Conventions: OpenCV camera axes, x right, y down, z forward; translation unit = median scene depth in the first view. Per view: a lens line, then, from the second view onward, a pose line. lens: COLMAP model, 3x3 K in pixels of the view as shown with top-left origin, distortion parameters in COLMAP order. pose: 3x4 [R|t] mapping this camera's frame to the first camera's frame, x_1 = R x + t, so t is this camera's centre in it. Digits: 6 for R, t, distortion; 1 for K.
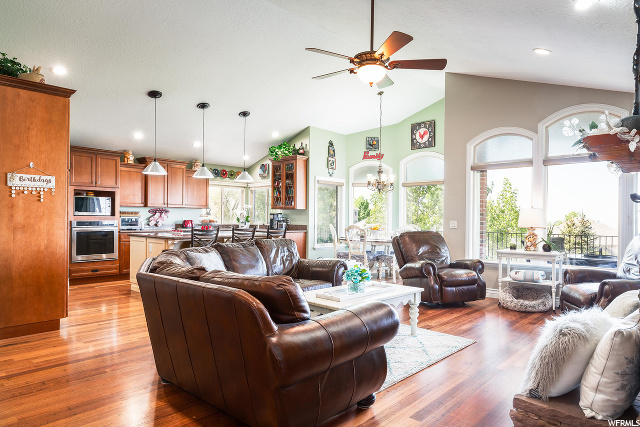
lens RADIAL K [[378.1, 0, 322.8], [0, 378.1, 215.5], [0, 0, 1]] dist [-0.005527, -0.002376]
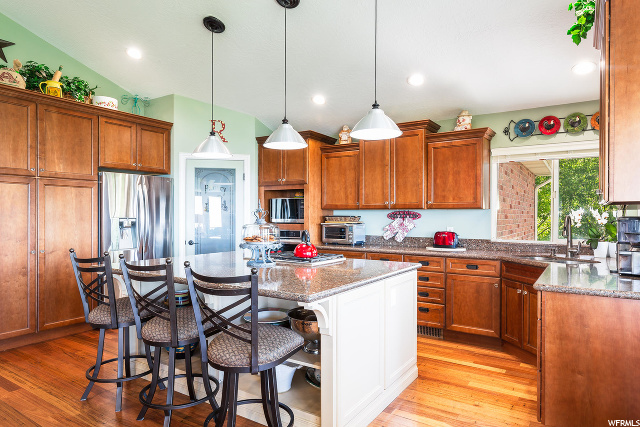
lens RADIAL K [[395.2, 0, 319.0], [0, 395.2, 215.2], [0, 0, 1]] dist [0.006976, -0.003716]
pose [[0.129718, -0.008187, -0.991517, 0.185111], [0.003137, 0.999964, -0.007846, -0.007975], [0.991546, -0.002093, 0.129739, 0.869916]]
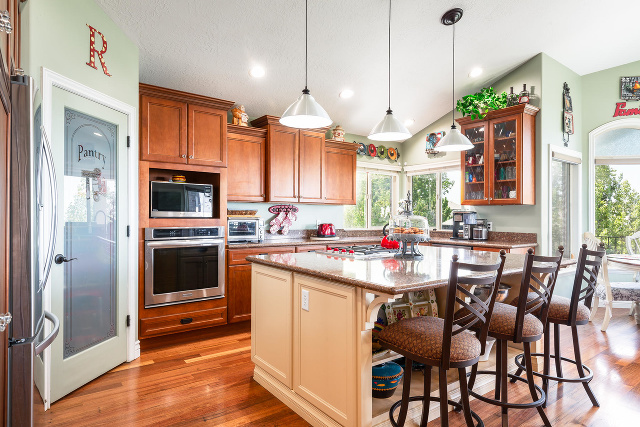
lens RADIAL K [[382.5, 0, 321.3], [0, 382.5, 214.3], [0, 0, 1]] dist [0.013103, -0.003007]
pose [[0.975944, -0.002997, -0.218001, -0.261219], [0.002962, 0.999995, -0.000489, -0.003468], [0.218002, -0.000168, 0.975948, 0.446787]]
